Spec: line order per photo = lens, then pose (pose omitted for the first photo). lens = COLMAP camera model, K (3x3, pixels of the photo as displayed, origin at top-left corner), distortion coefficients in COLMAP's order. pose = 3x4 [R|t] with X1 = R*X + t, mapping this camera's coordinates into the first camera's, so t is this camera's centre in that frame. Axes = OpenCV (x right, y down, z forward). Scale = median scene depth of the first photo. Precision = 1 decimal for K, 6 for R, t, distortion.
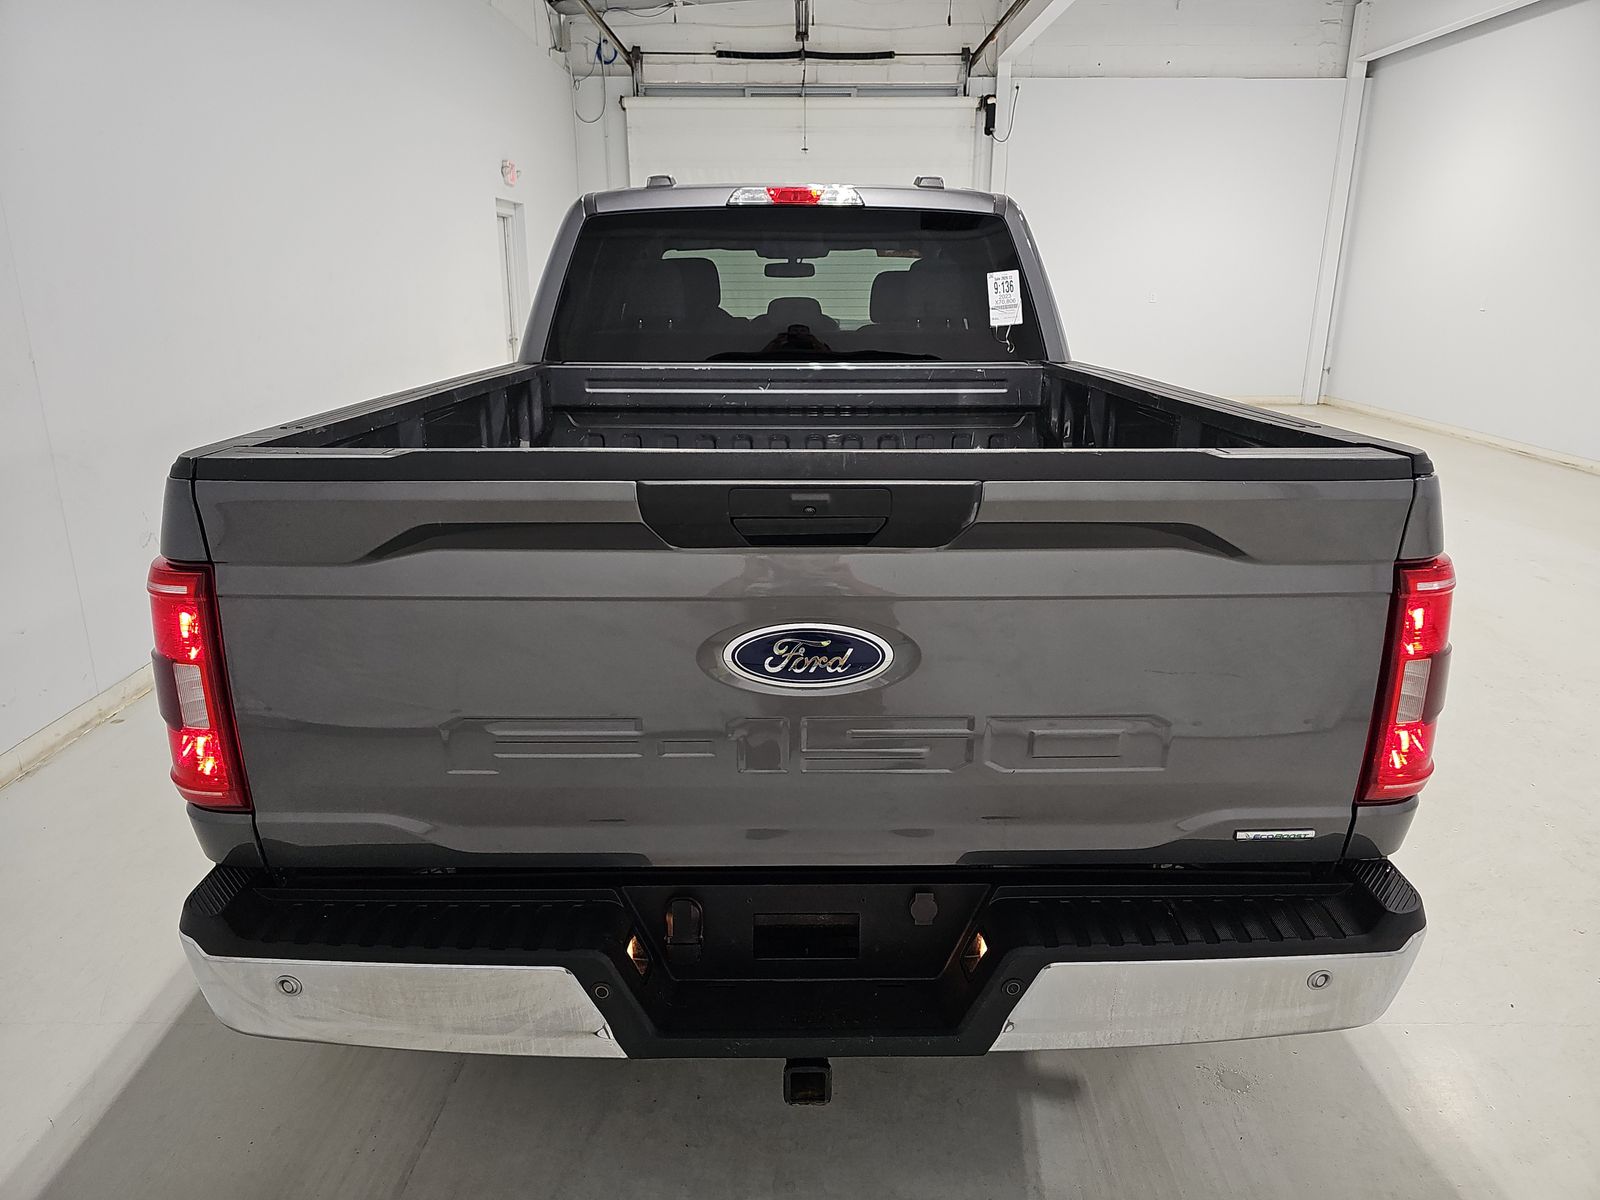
lens RADIAL K [[1064.3, 0, 805.1], [0, 1064.3, 595.6], [0, 0, 1]] dist [0.038967, -0.032886]
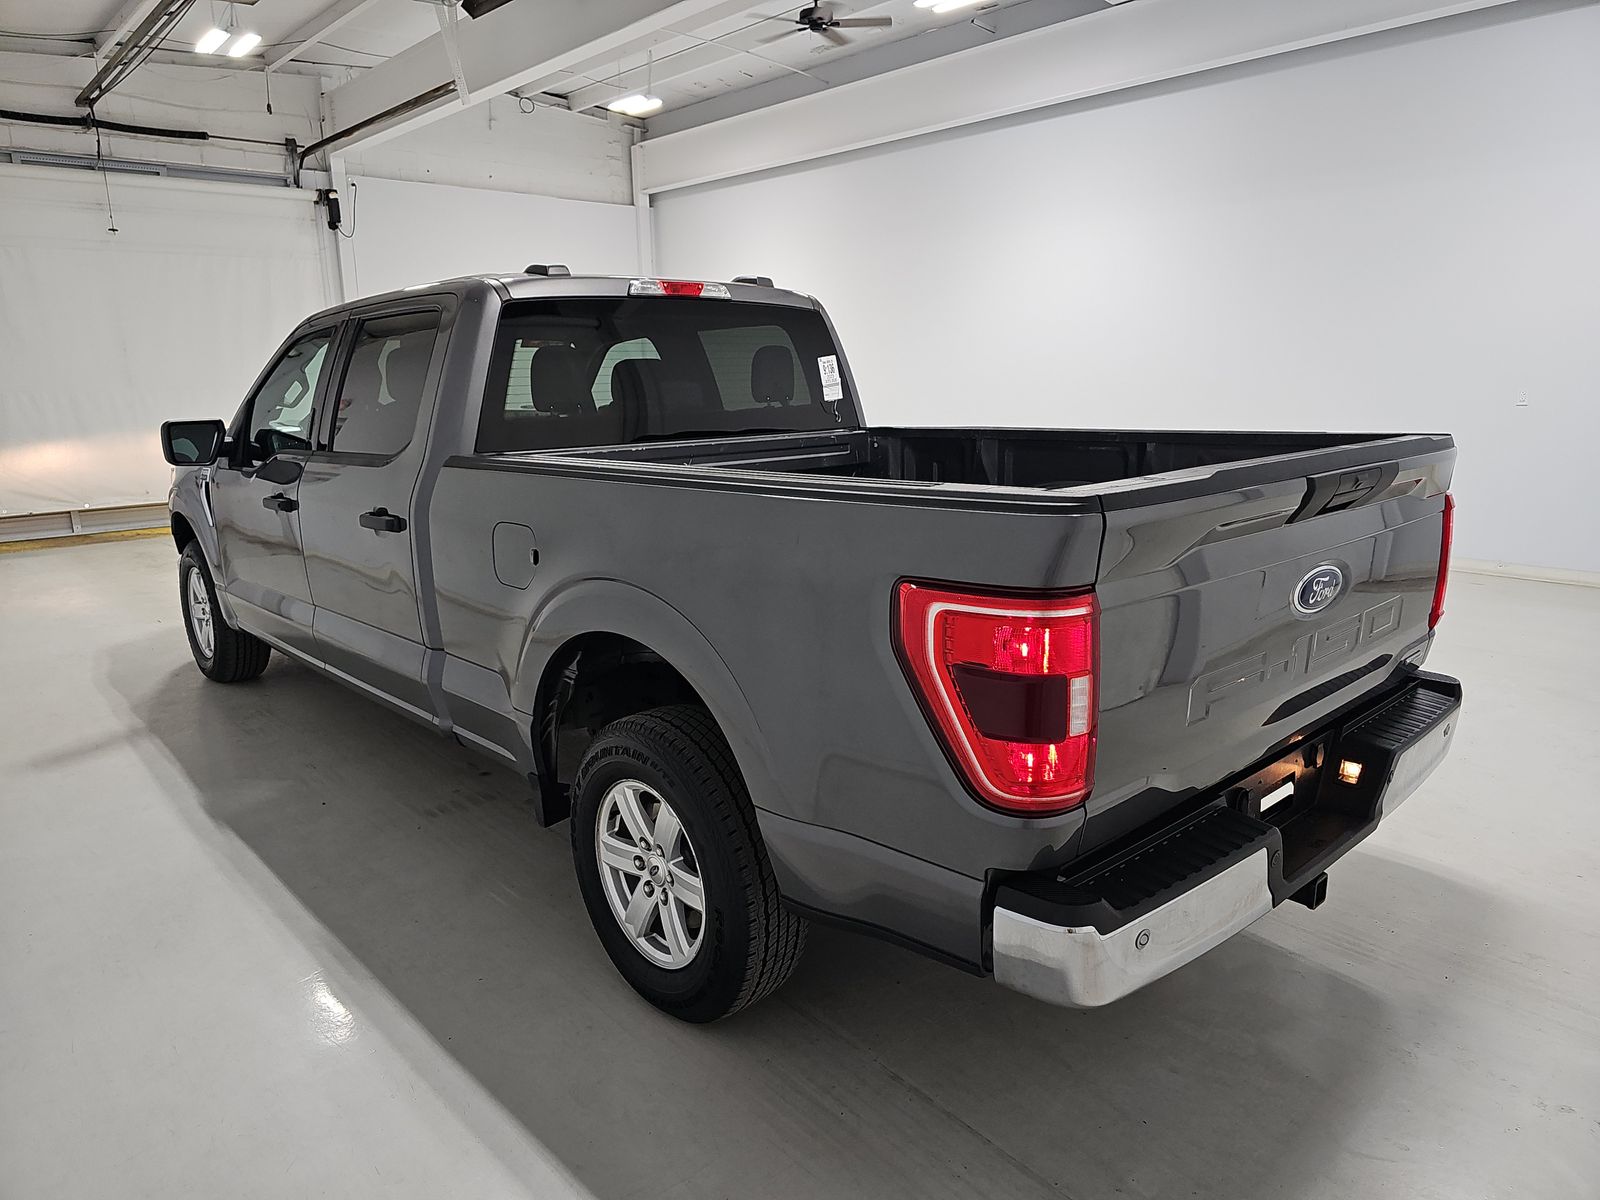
lens RADIAL K [[1064.3, 0, 805.1], [0, 1064.3, 595.6], [0, 0, 1]] dist [0.038967, -0.032886]
pose [[0.746965, -0.153355, 0.646935, -0.189524], [0.208504, 0.977981, -0.008913, -0.010099], [-0.631323, 0.141546, 0.762493, 0.040980]]
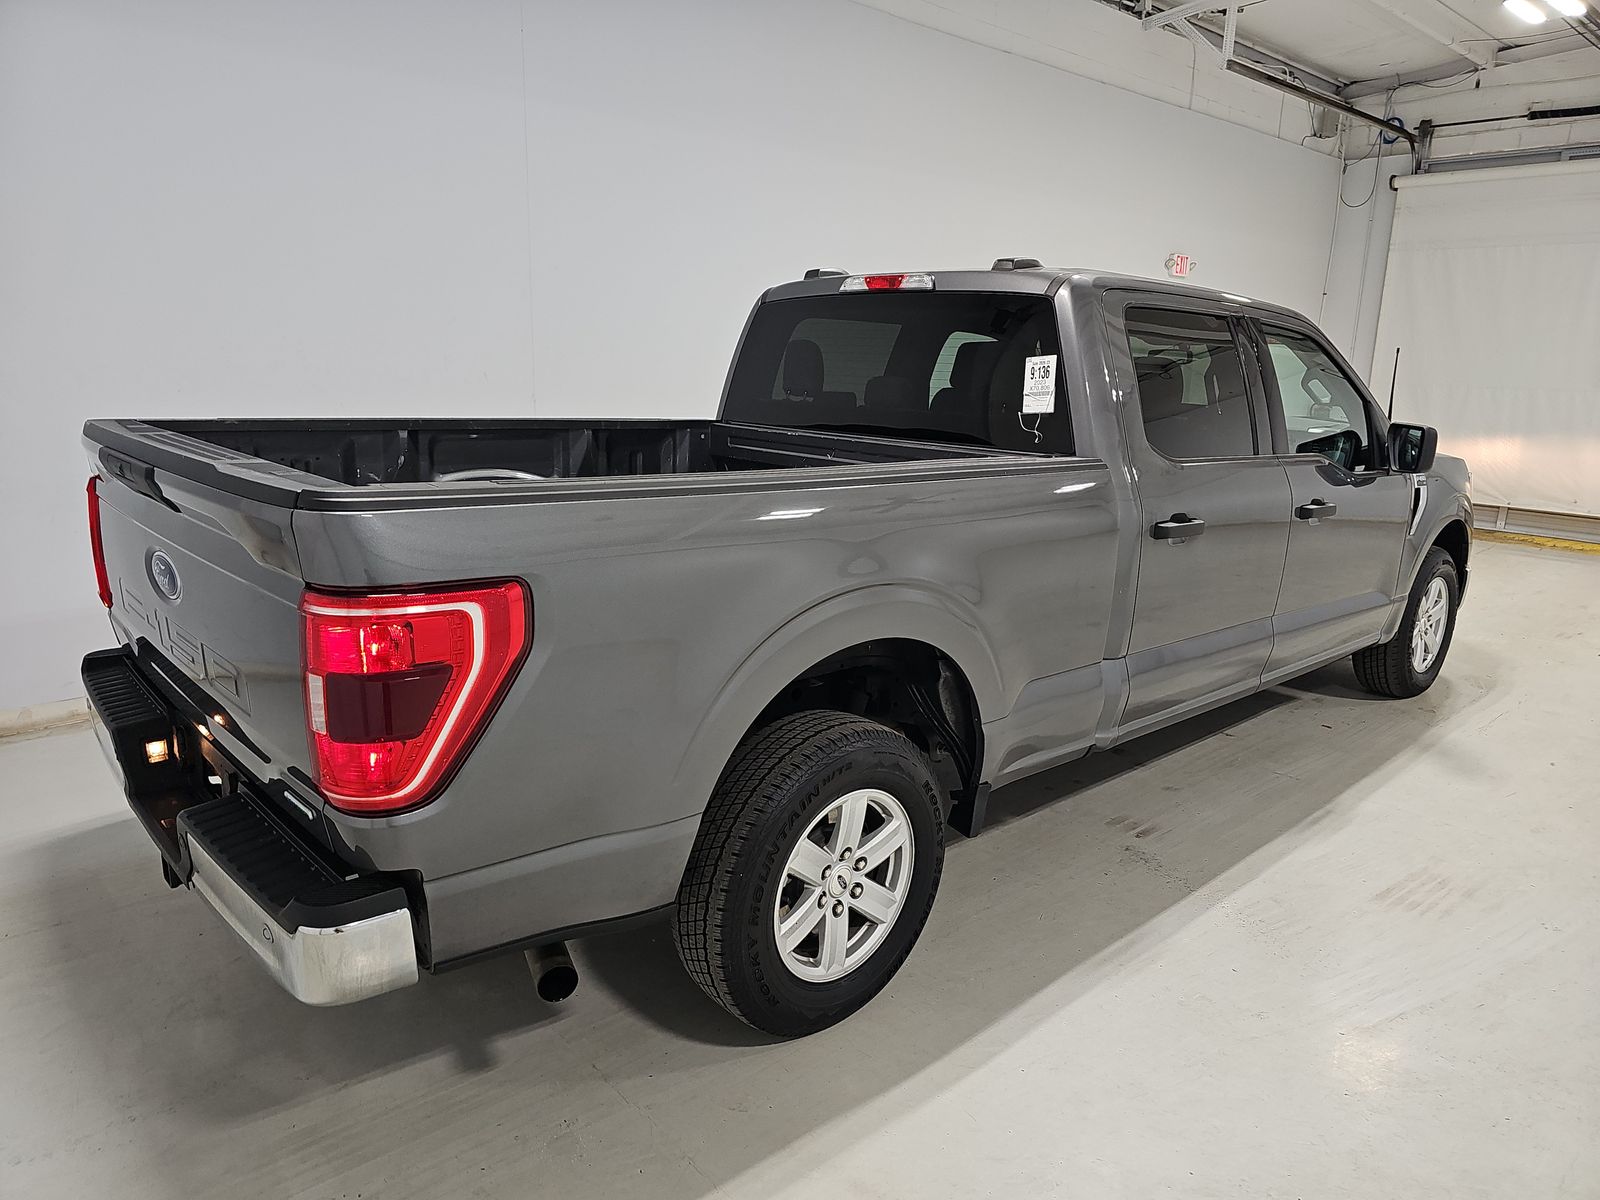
lens RADIAL K [[1064.3, 0, 805.1], [0, 1064.3, 595.6], [0, 0, 1]] dist [0.038967, -0.032886]
pose [[0.666698, 0.184315, -0.722178, 0.219966], [-0.241641, 0.970056, 0.024501, -0.022080], [0.705070, 0.158173, 0.691273, 0.073215]]
